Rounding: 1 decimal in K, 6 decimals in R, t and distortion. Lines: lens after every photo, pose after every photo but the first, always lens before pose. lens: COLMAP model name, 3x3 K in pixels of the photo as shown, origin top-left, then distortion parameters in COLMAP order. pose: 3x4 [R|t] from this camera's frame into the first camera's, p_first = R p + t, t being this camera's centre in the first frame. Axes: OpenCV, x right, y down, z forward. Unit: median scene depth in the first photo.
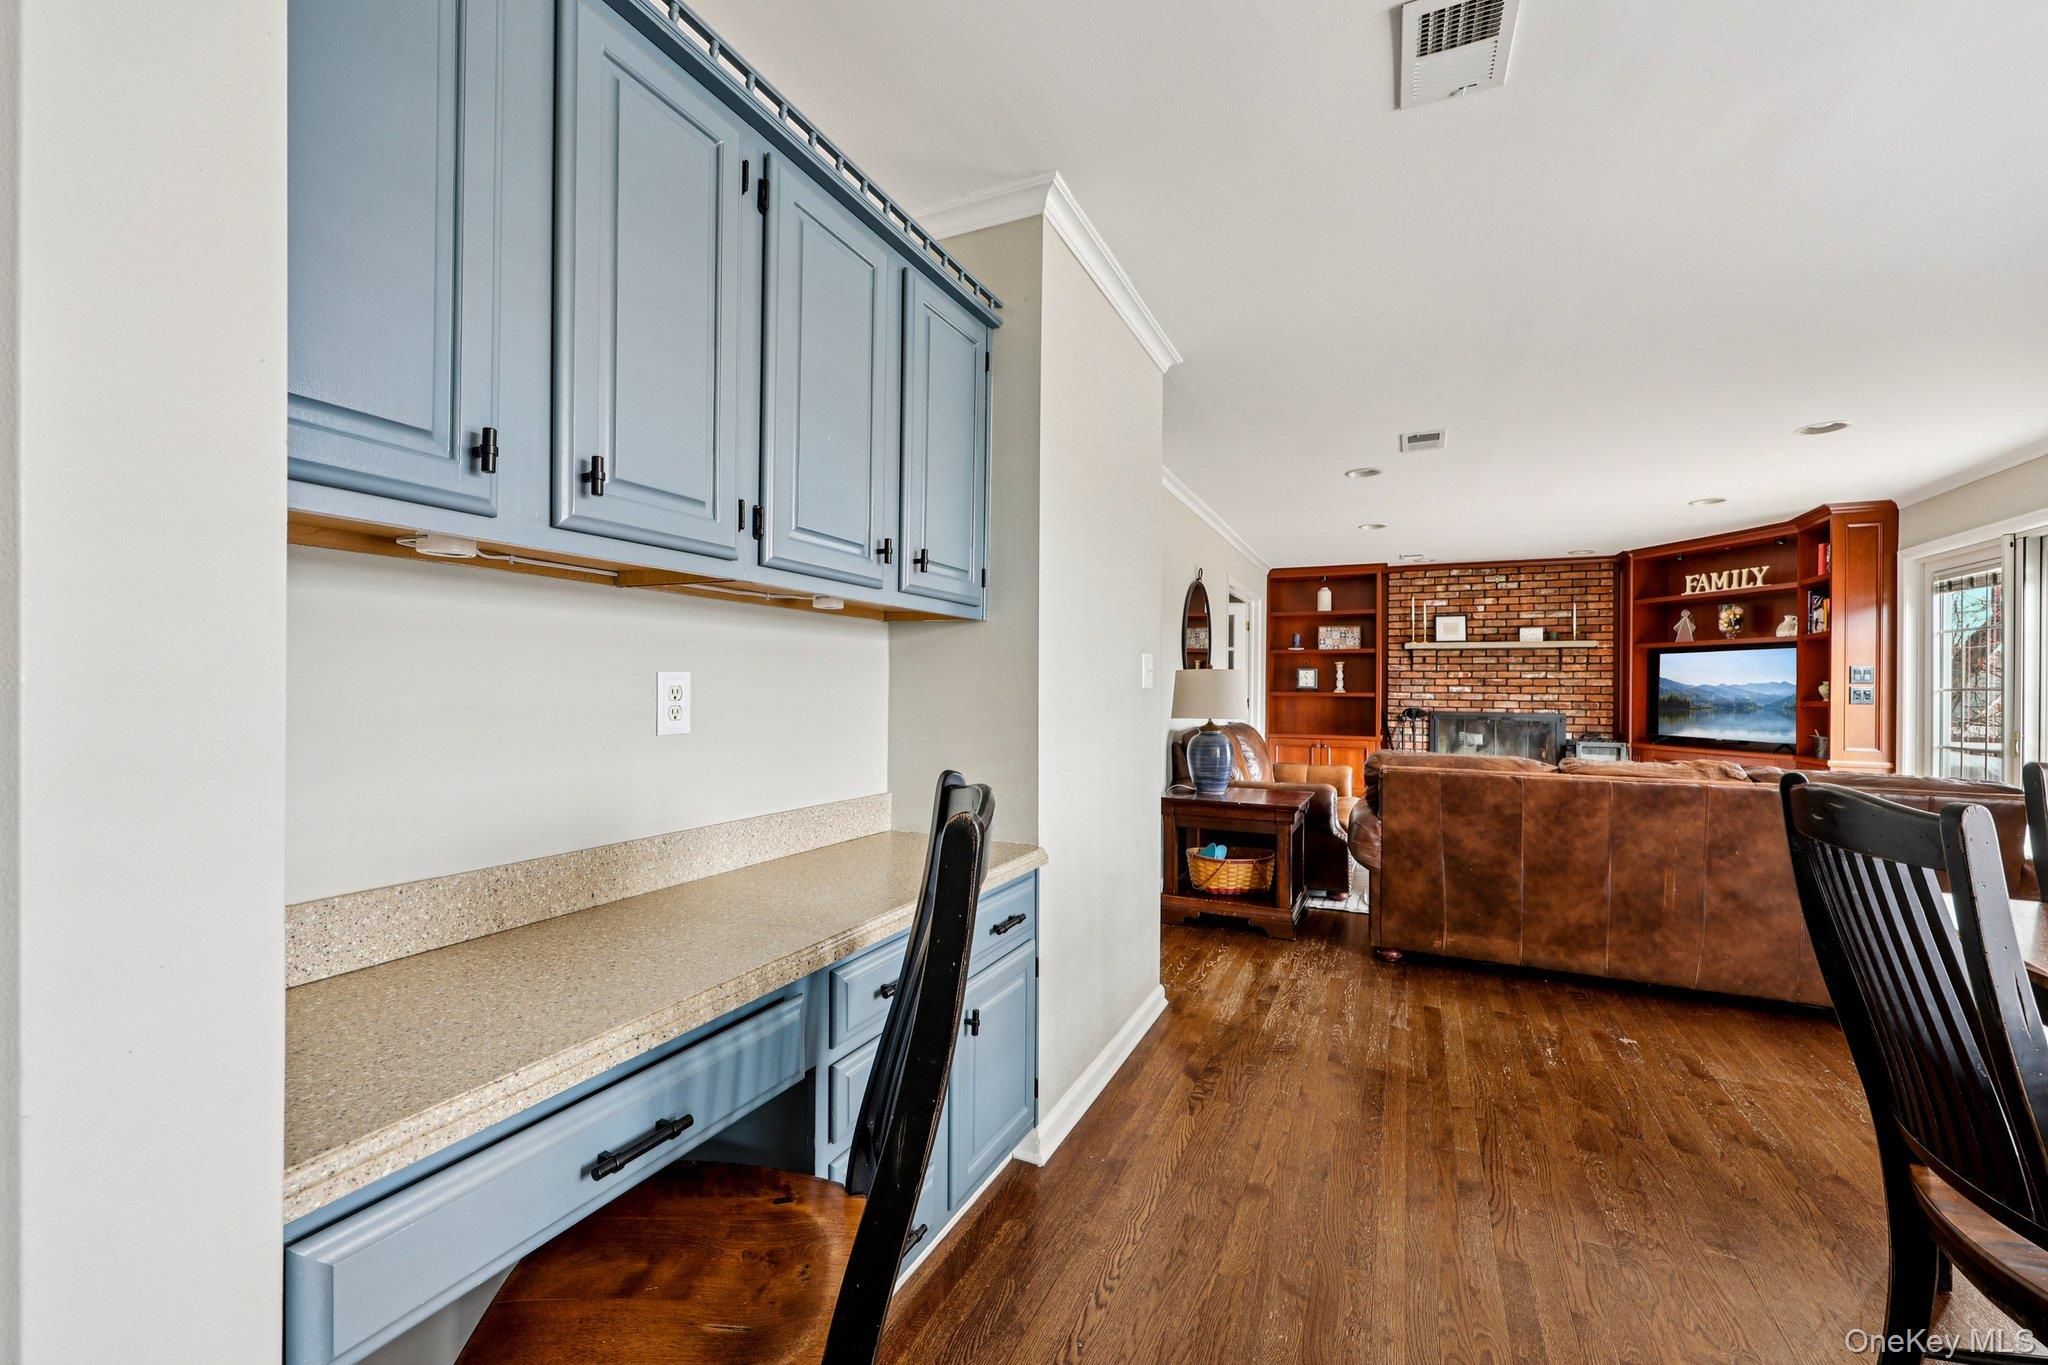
lens RADIAL K [[826.8, 0, 1013.9], [0, 826.8, 677.7], [0, 0, 1]] dist [-0.000997, 0.000492]
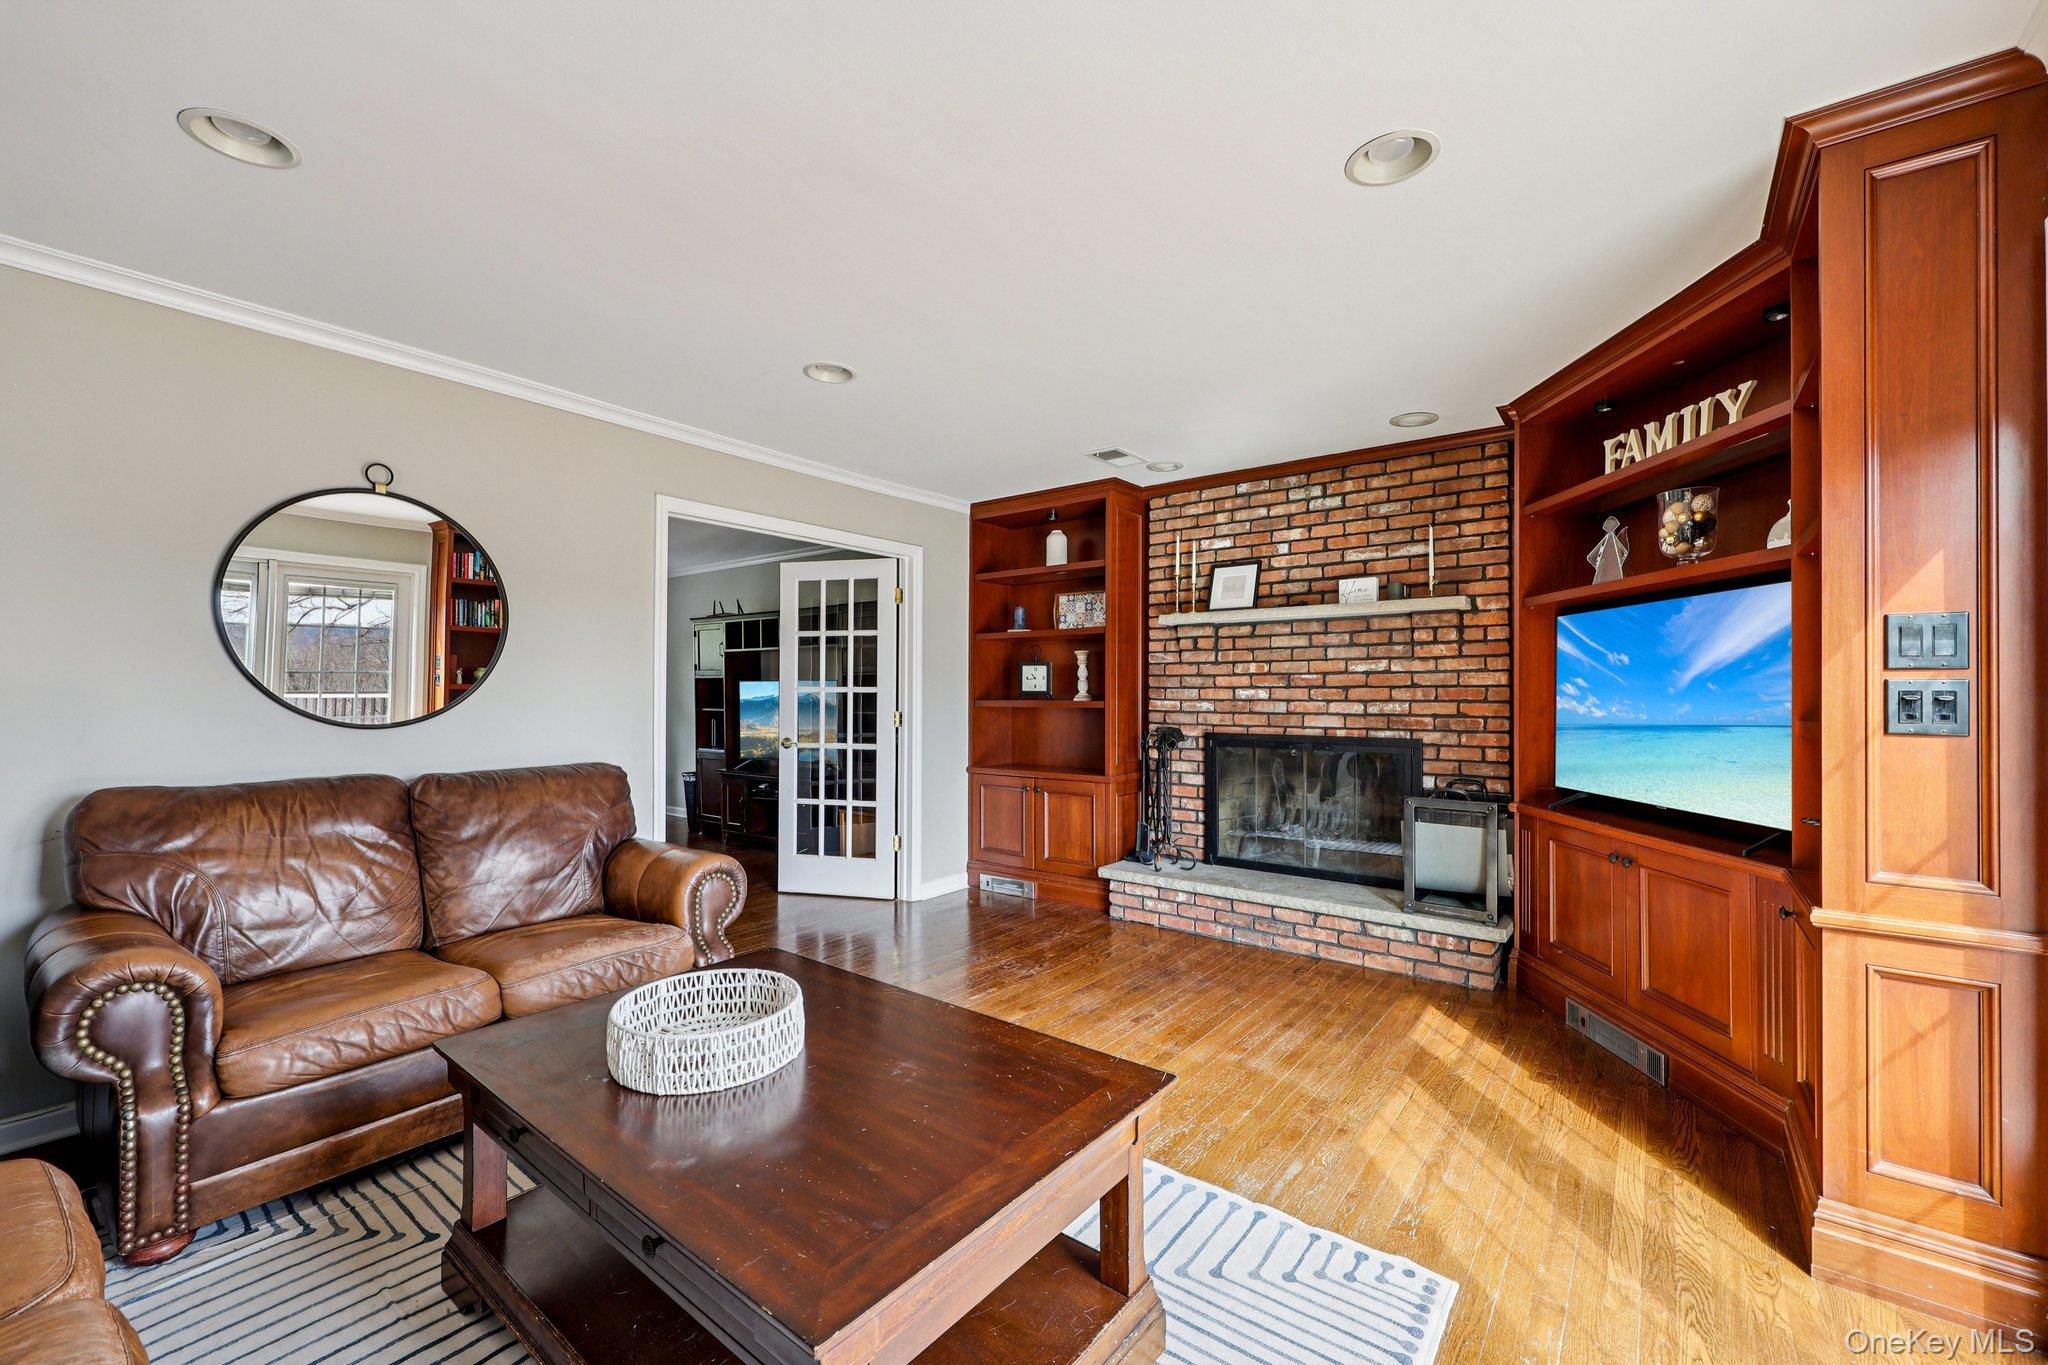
lens RADIAL K [[826.8, 0, 1024.1], [0, 826.8, 681.7], [0, 0, 1]] dist [-0.000997, 0.000492]
pose [[0.977667, -0.014817, -0.209638, 0.521988], [0.014575, 0.999890, -0.002701, 0.005130], [0.209655, -0.000415, 0.977775, 0.429349]]
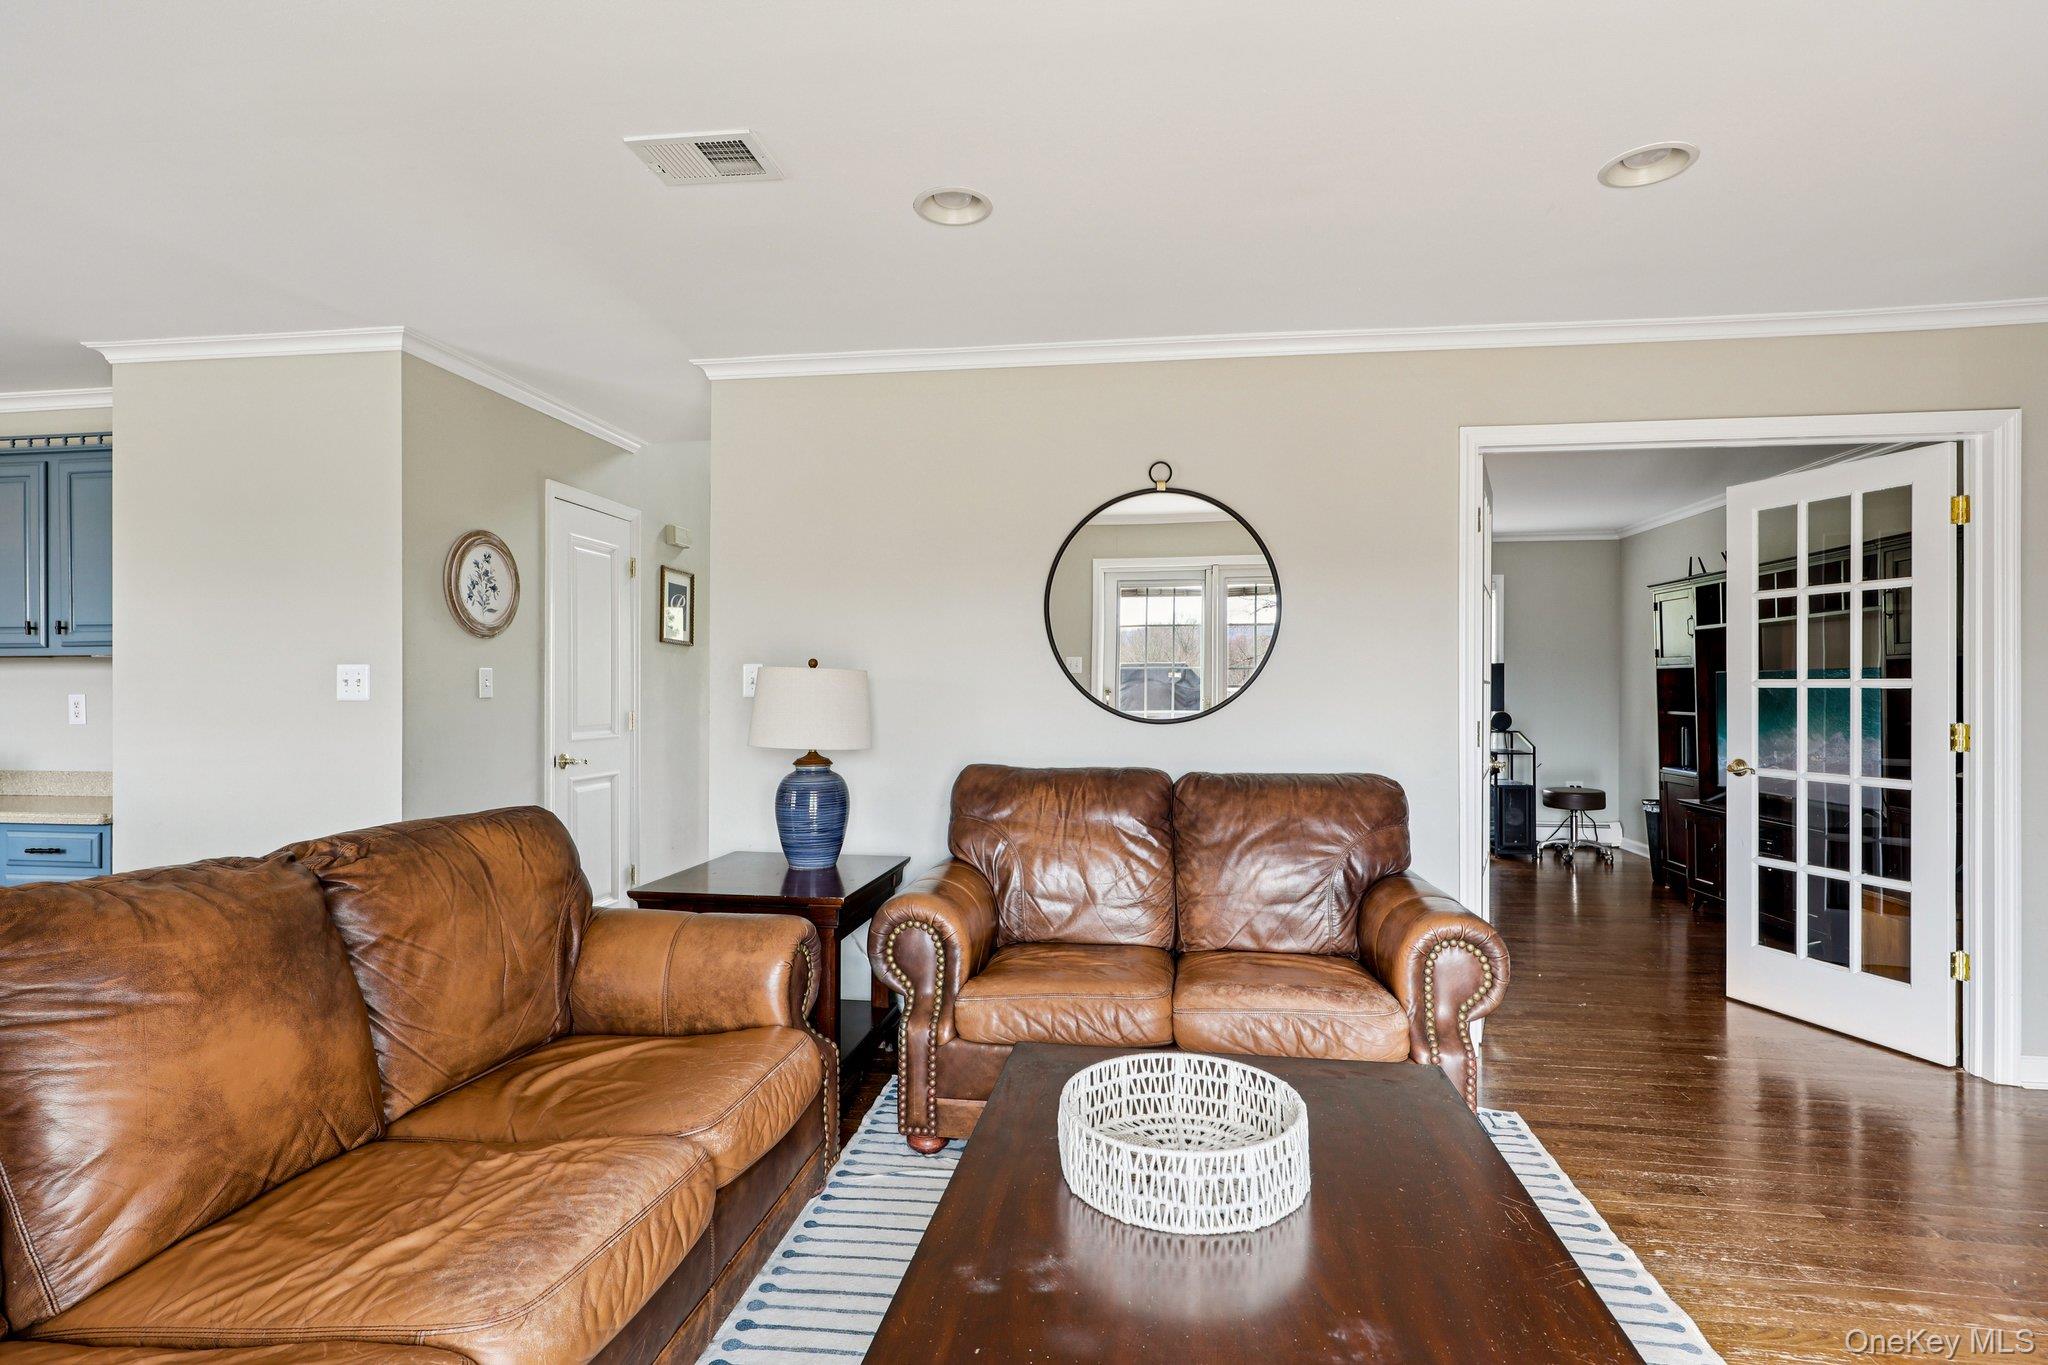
lens RADIAL K [[993.4, 0, 1037.0], [0, 993.4, 683.9], [0, 0, 1]] dist [0.000921, 0.001446]
pose [[0.303345, -0.016372, -0.952740, 0.580420], [0.015489, 0.999805, -0.012249, 0.007805], [0.952755, -0.011042, 0.303539, 0.555627]]
